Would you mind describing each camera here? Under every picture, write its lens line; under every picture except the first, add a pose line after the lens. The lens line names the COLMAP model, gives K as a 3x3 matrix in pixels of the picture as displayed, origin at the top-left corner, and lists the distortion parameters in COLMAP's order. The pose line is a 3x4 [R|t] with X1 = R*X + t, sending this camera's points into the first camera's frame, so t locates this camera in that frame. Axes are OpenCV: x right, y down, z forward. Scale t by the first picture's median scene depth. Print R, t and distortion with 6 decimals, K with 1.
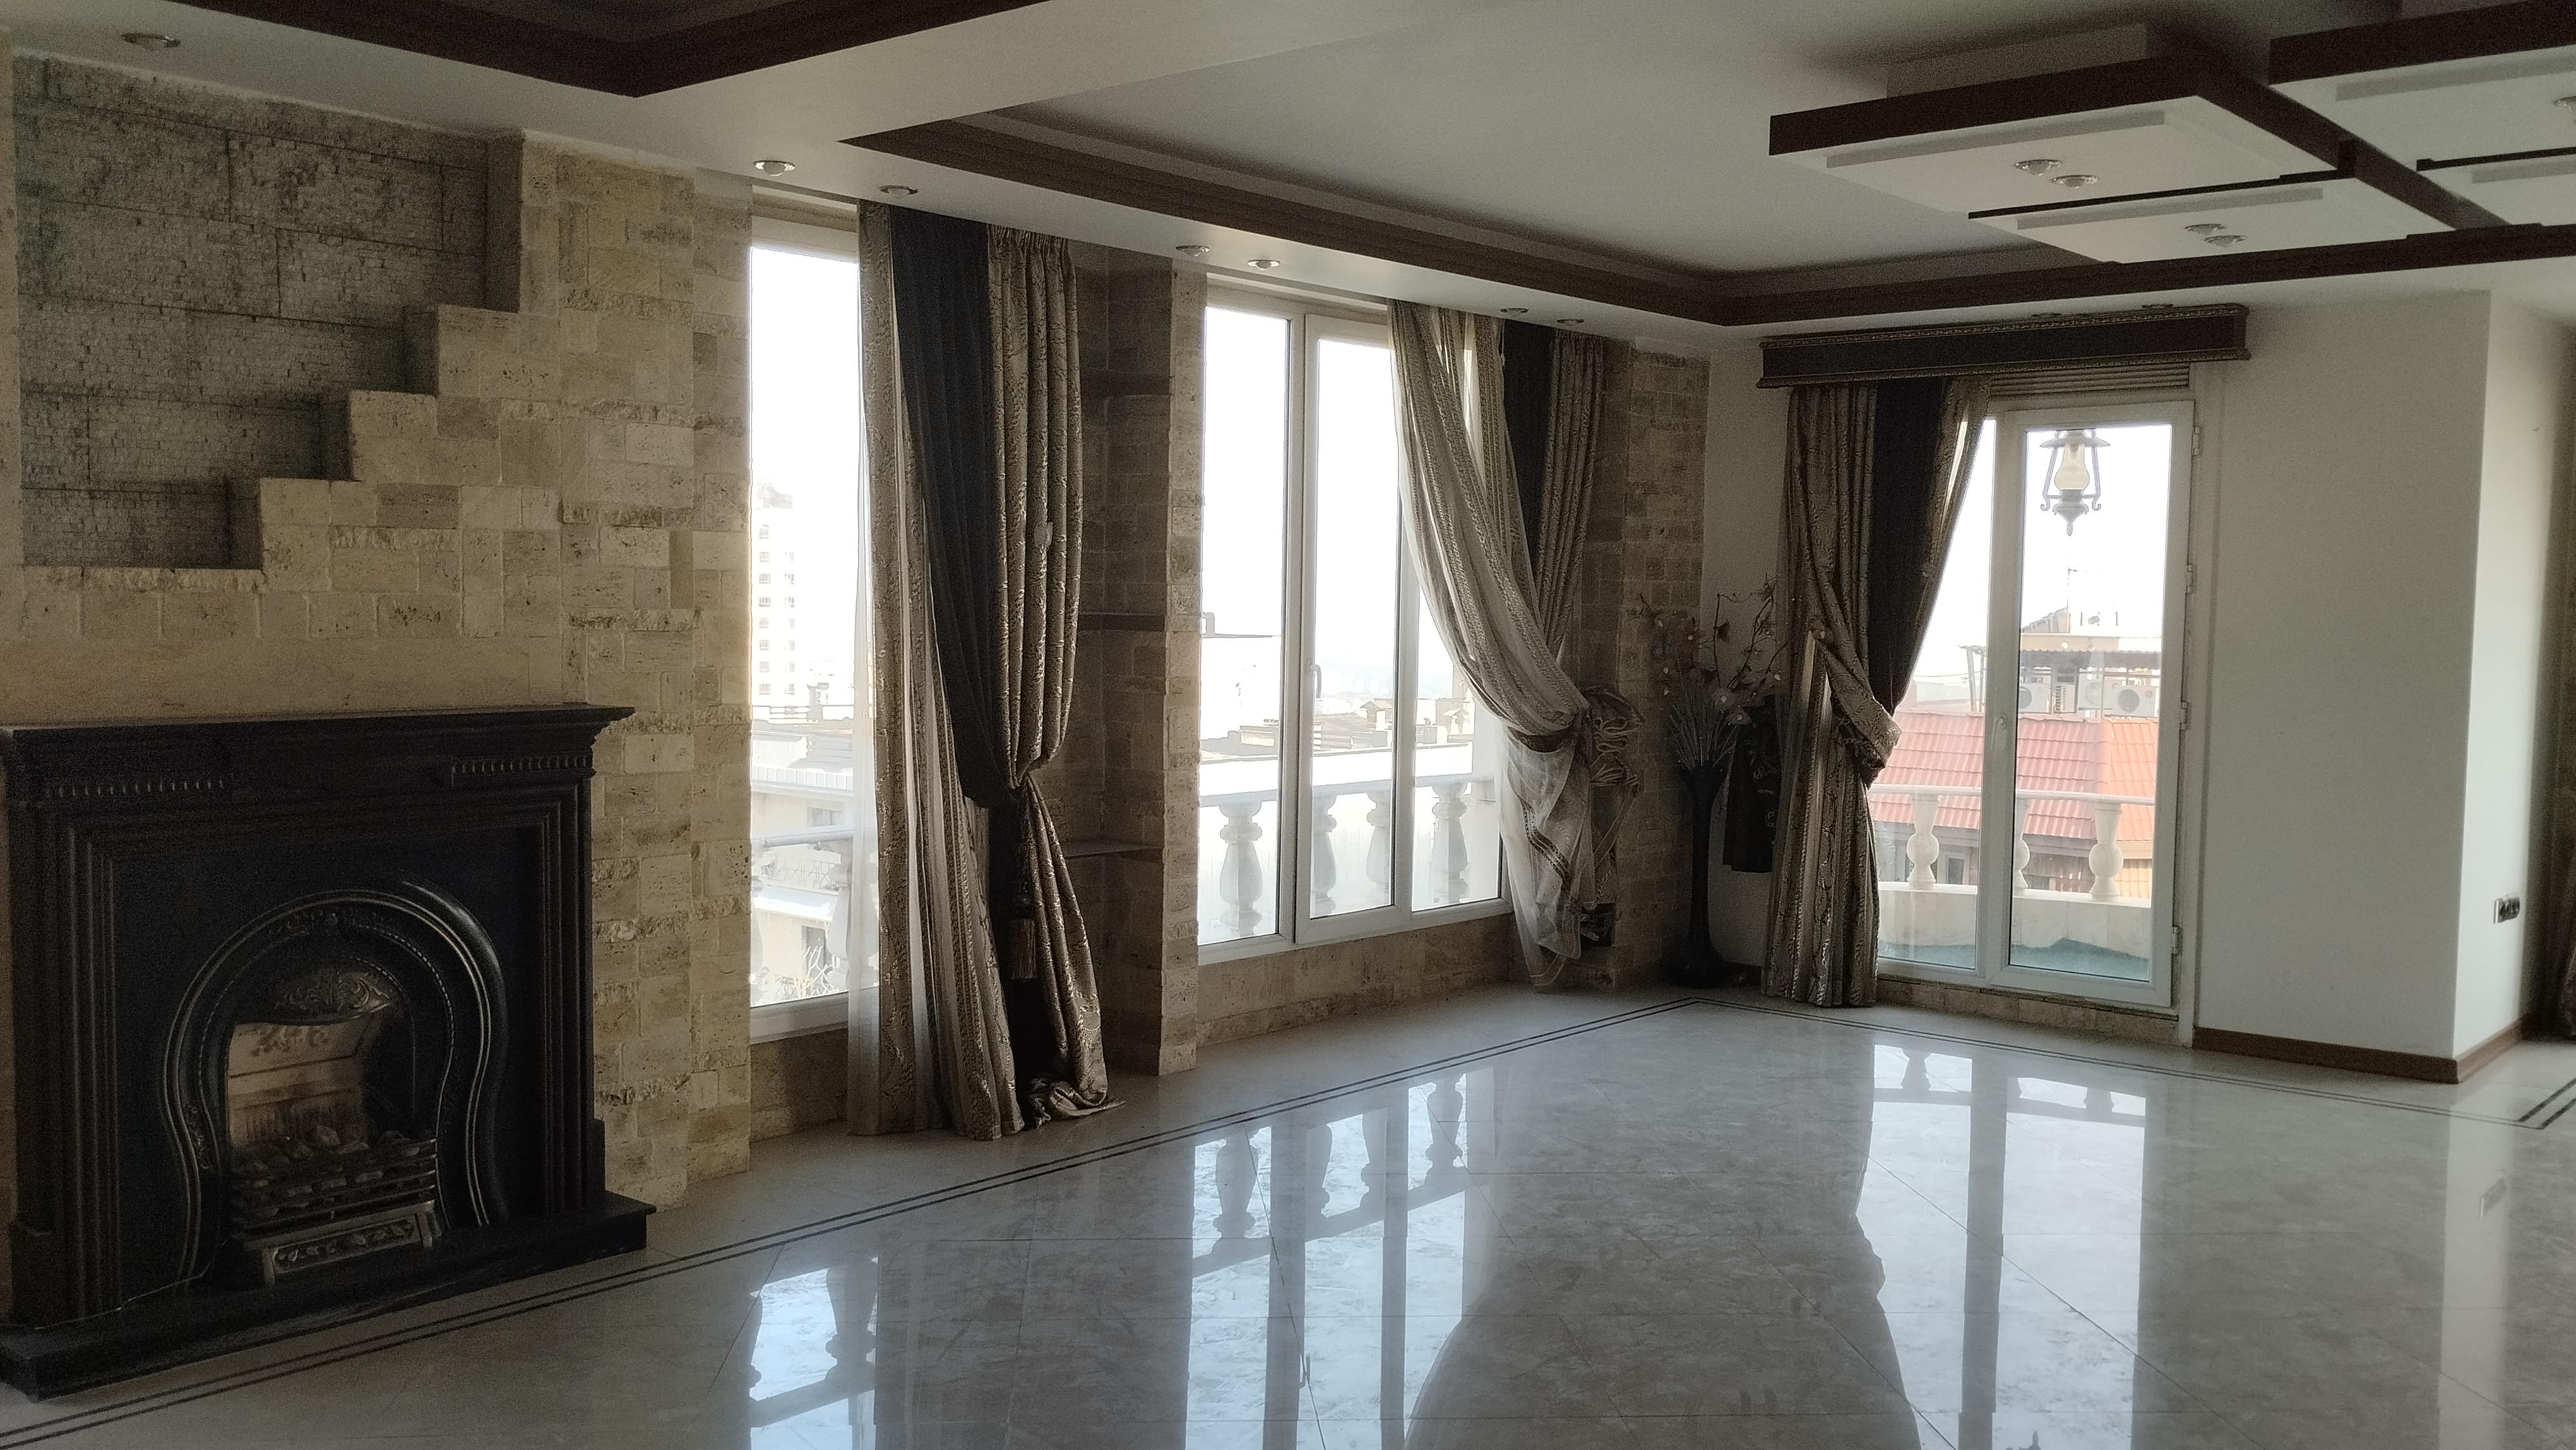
lens RADIAL K [[2214.9, 0, 1257.1], [0, 2214.9, 731.4], [0, 0, 1]] dist [0.057503, -0.051319]
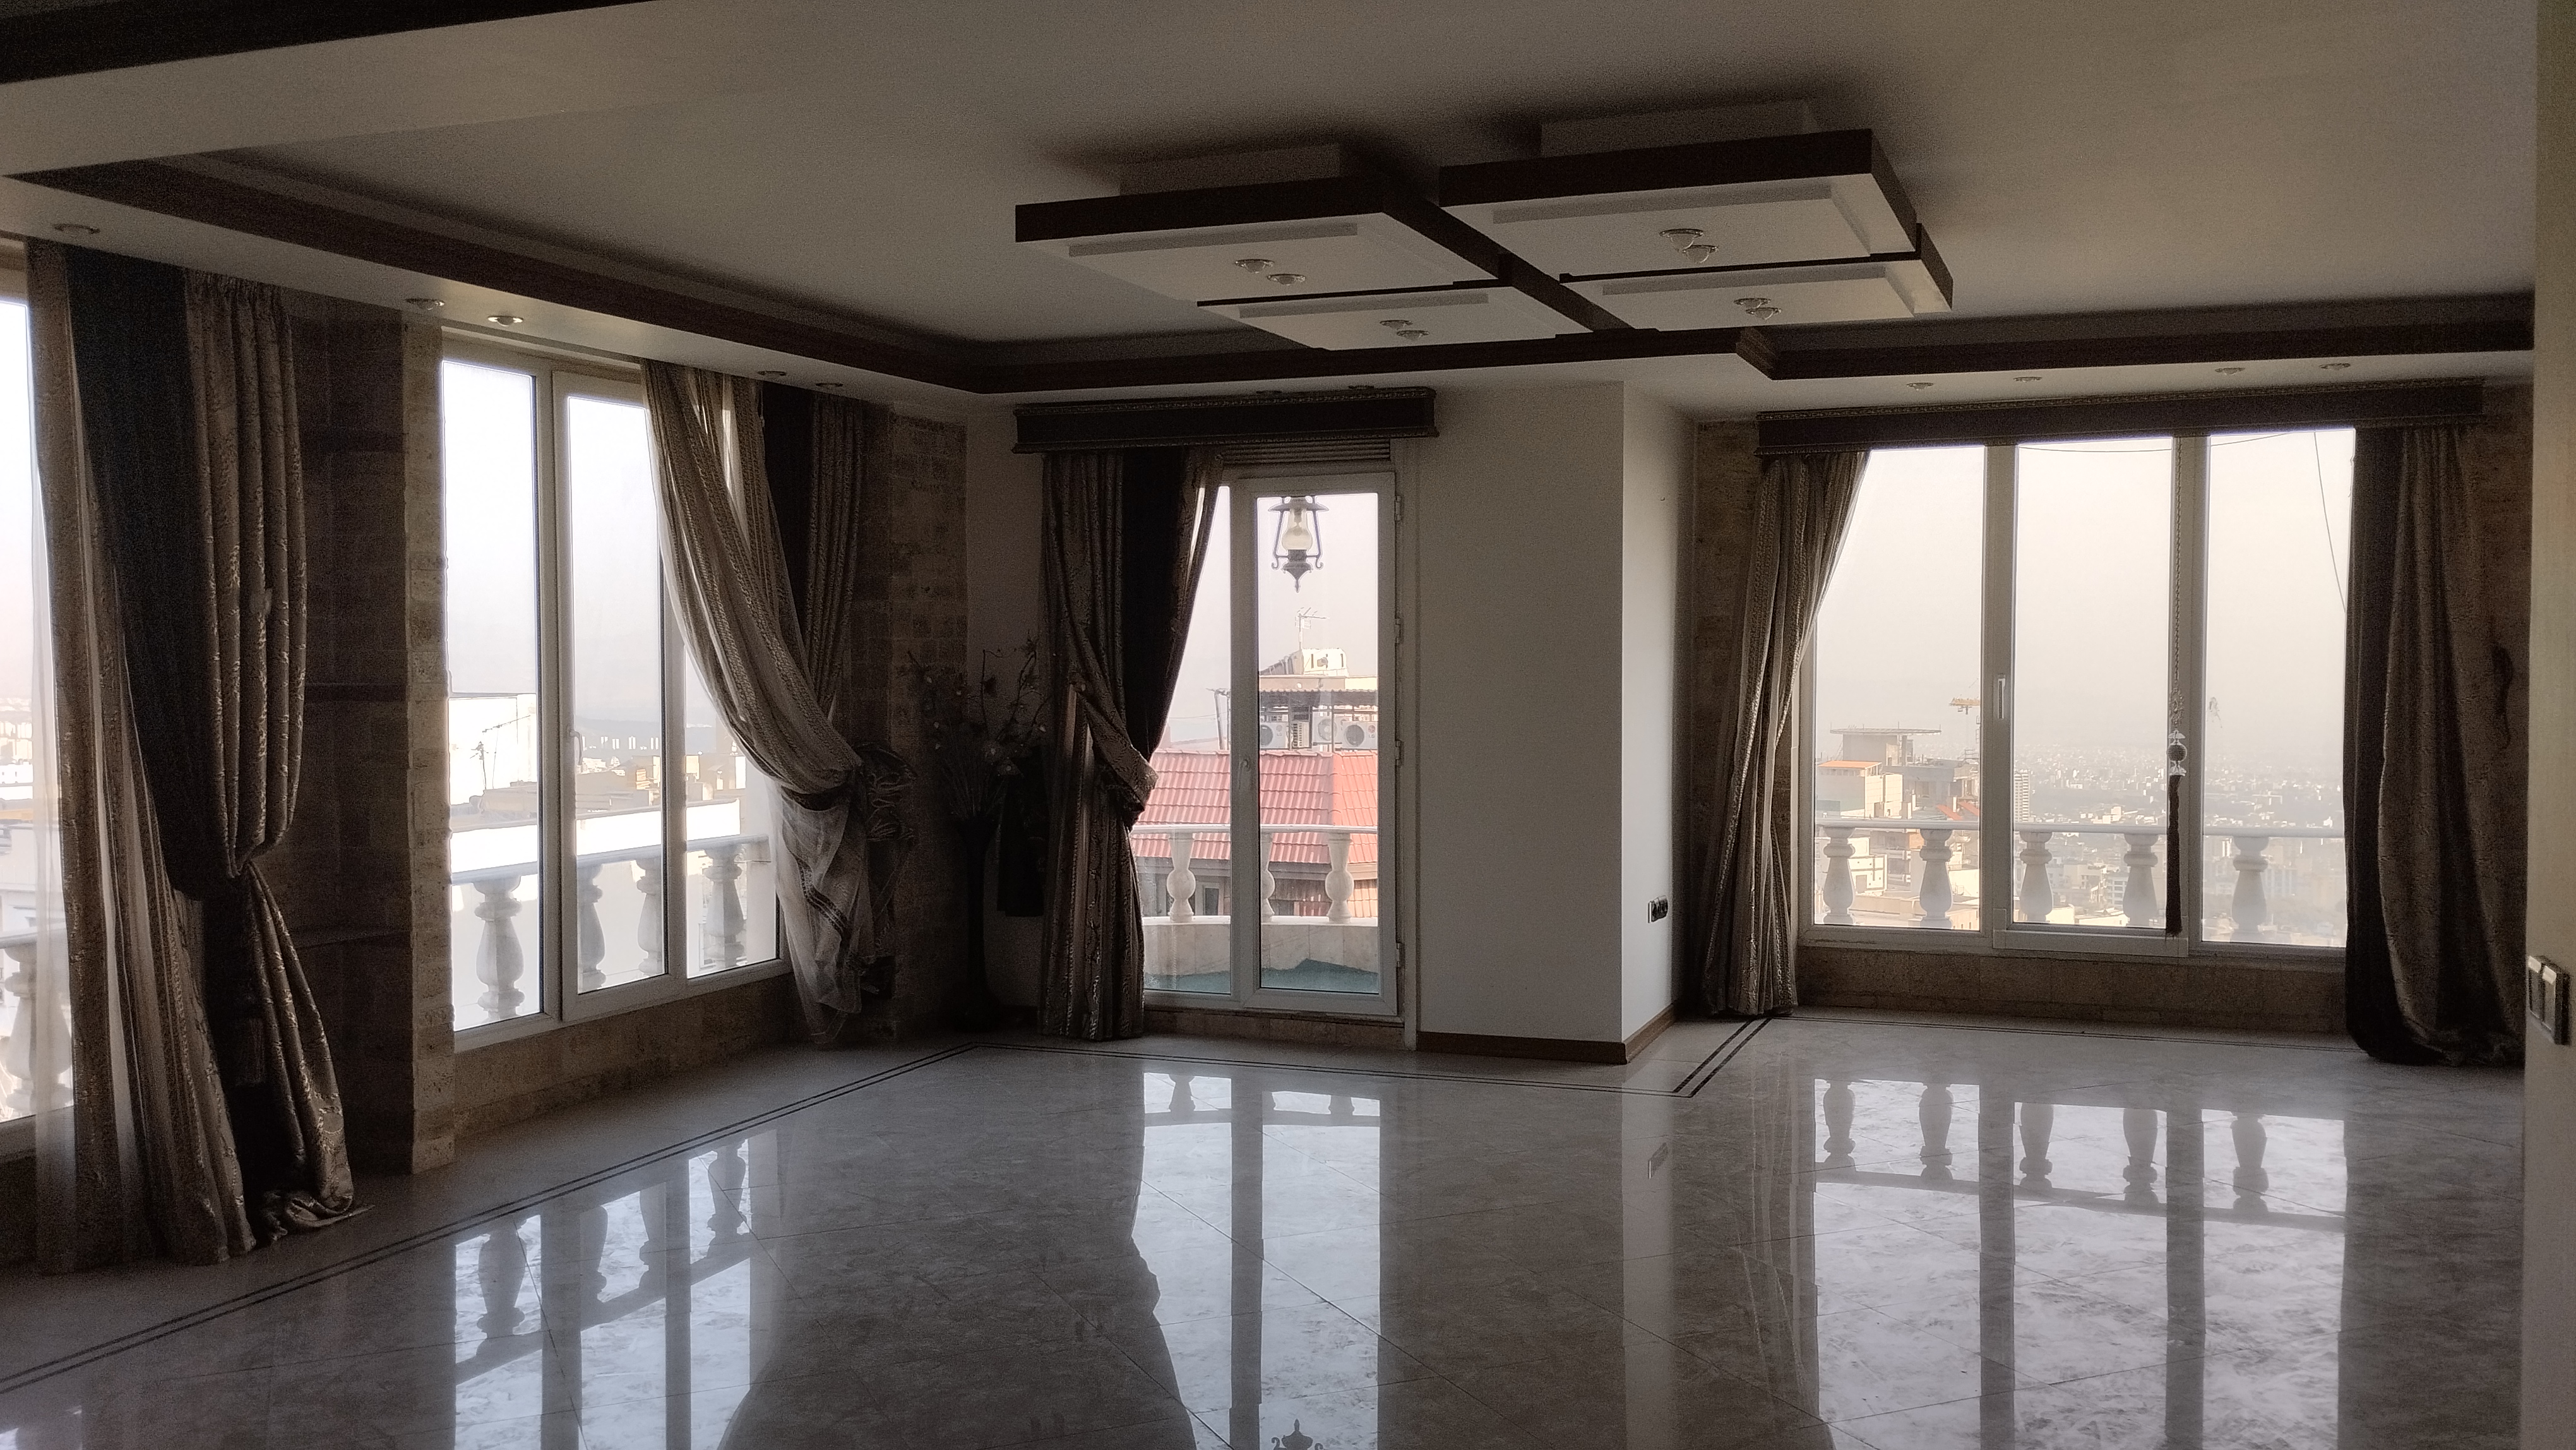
lens RADIAL K [[2197.5, 0, 1288.0], [0, 2197.5, 725.0], [0, 0, 1]] dist [0.091359, -0.115195]
pose [[0.941693, -0.029700, 0.335161, -0.005219], [0.037937, 0.999117, -0.018055, -0.003673], [-0.334329, 0.029717, 0.941988, -0.018733]]
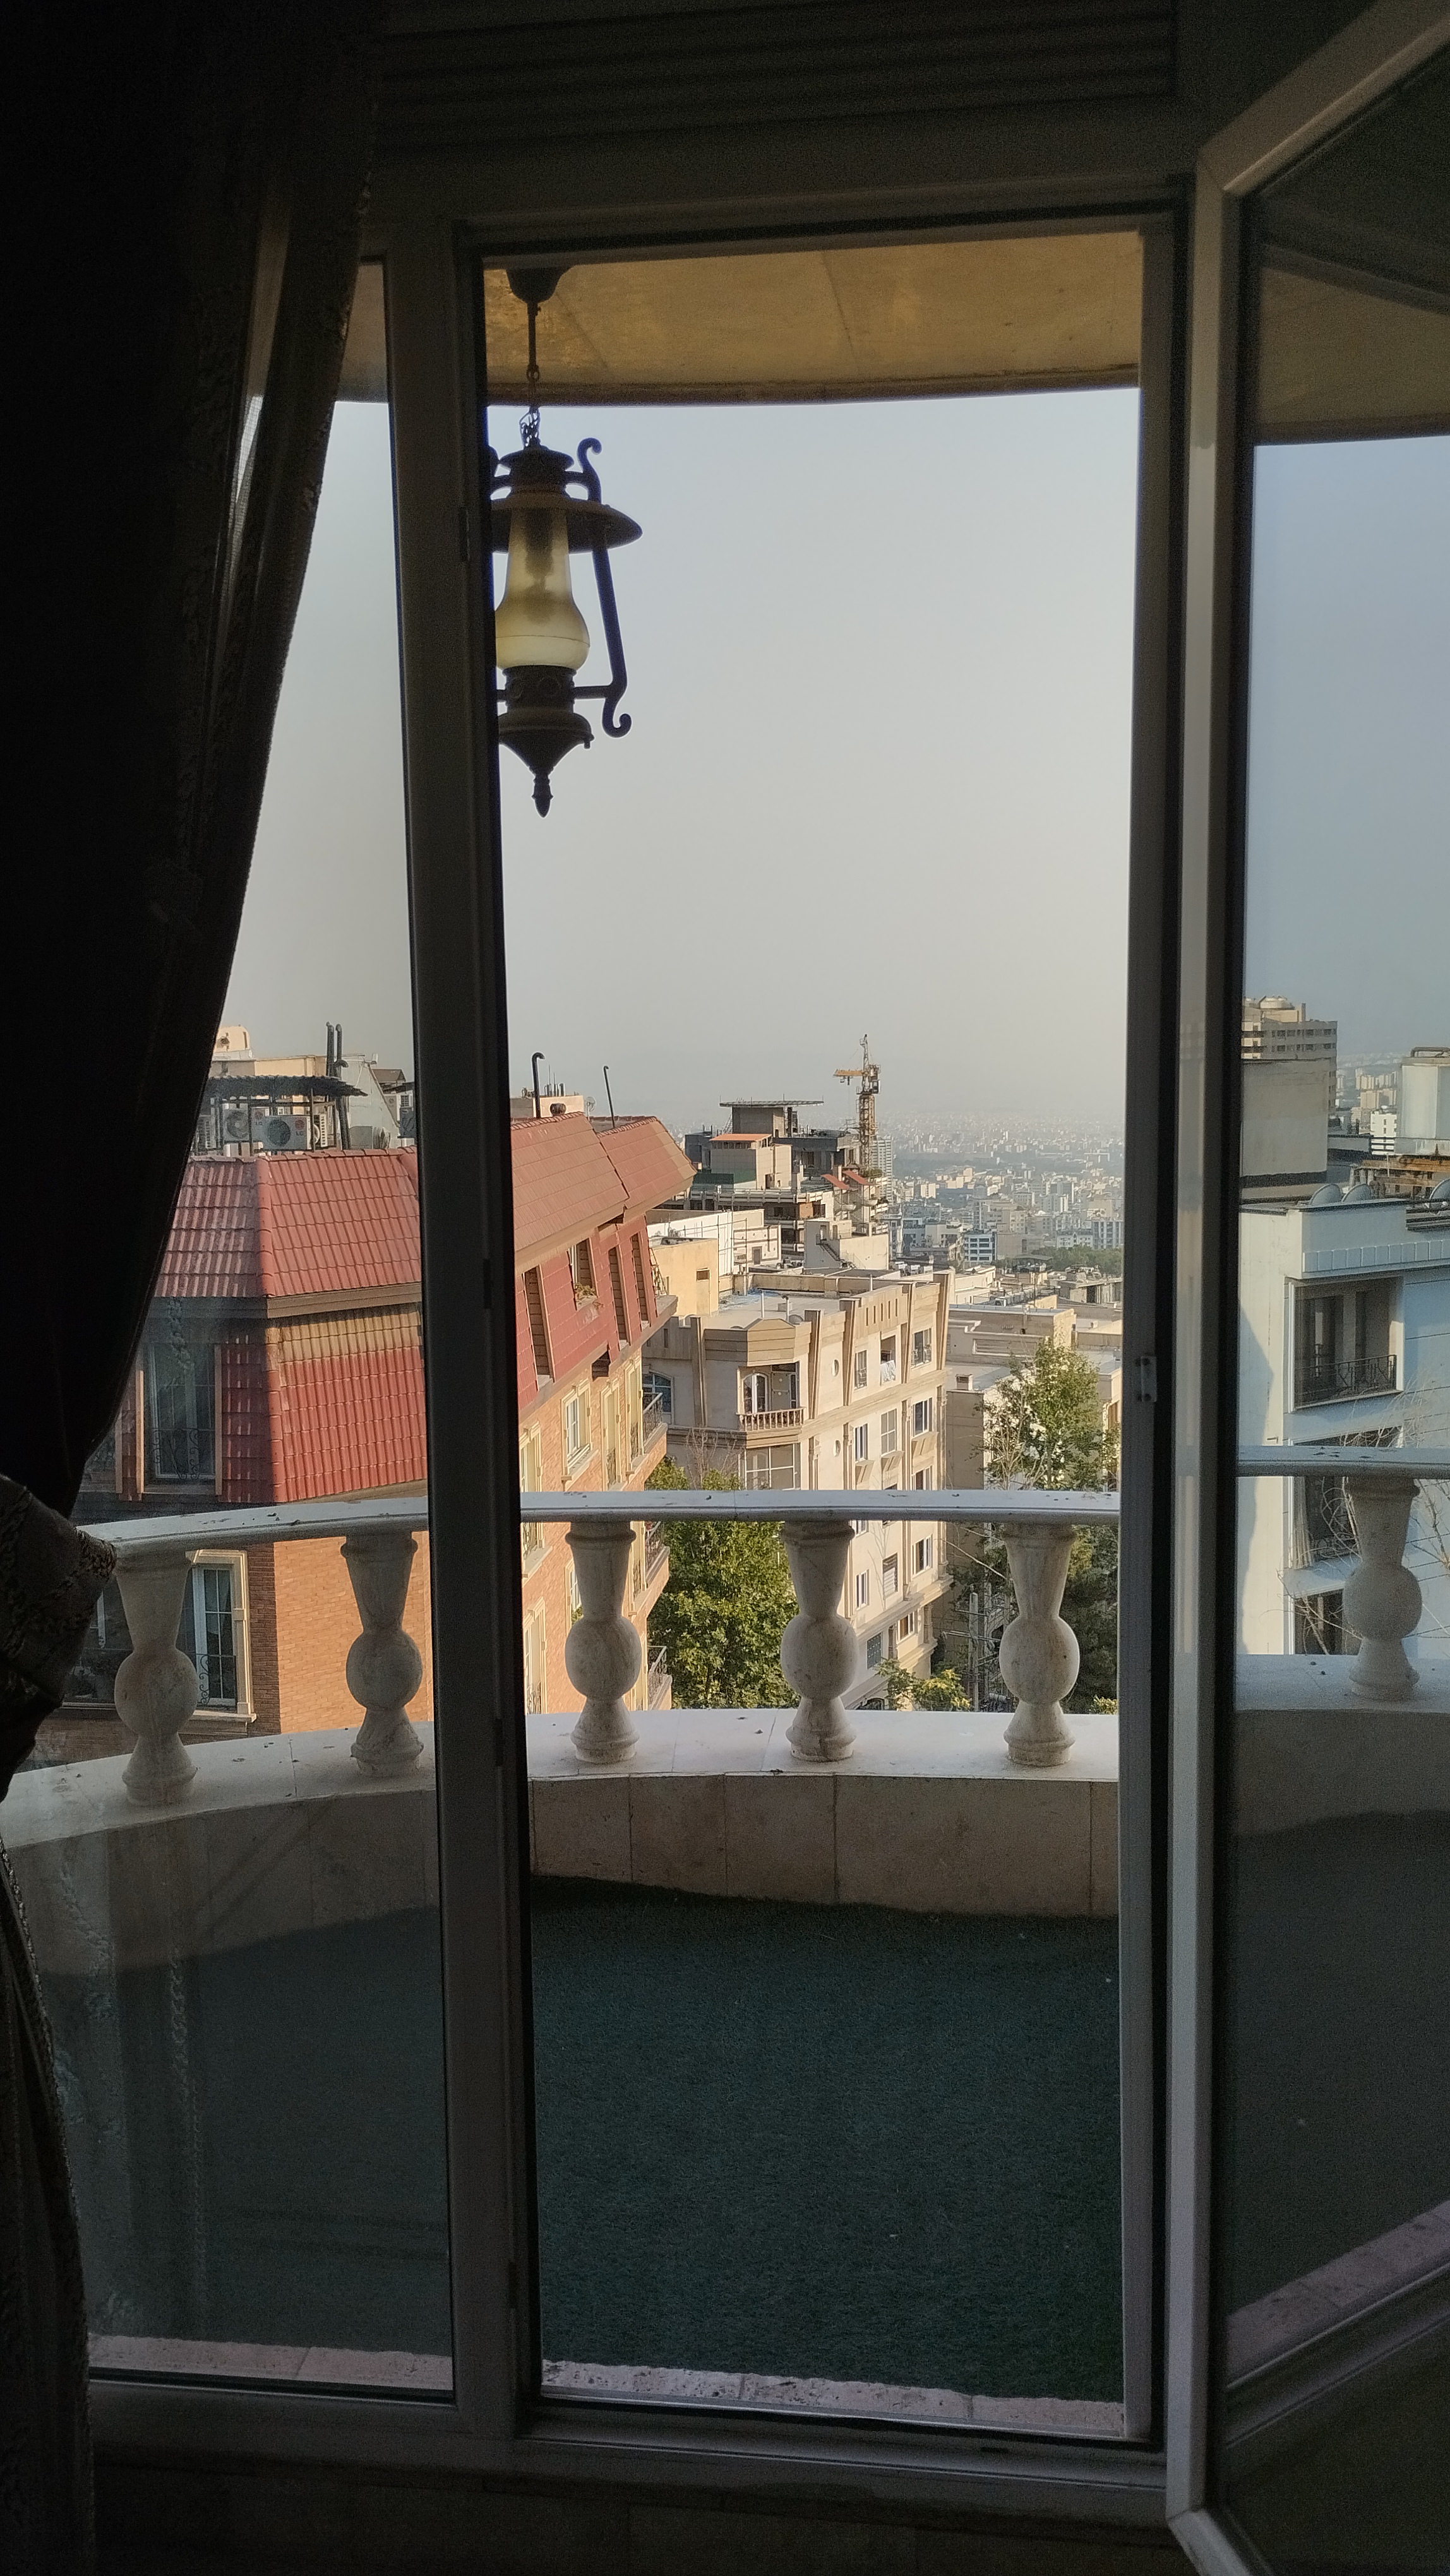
lens RADIAL K [[2197.5, 0, 725.0], [0, 2197.5, 1288.0], [0, 0, 1]] dist [0.091359, -0.115195]
pose [[0.829260, -0.096684, 0.550437, 0.254655], [0.064117, 0.994877, 0.078154, -0.053130], [-0.555173, -0.029518, 0.831211, 0.906308]]
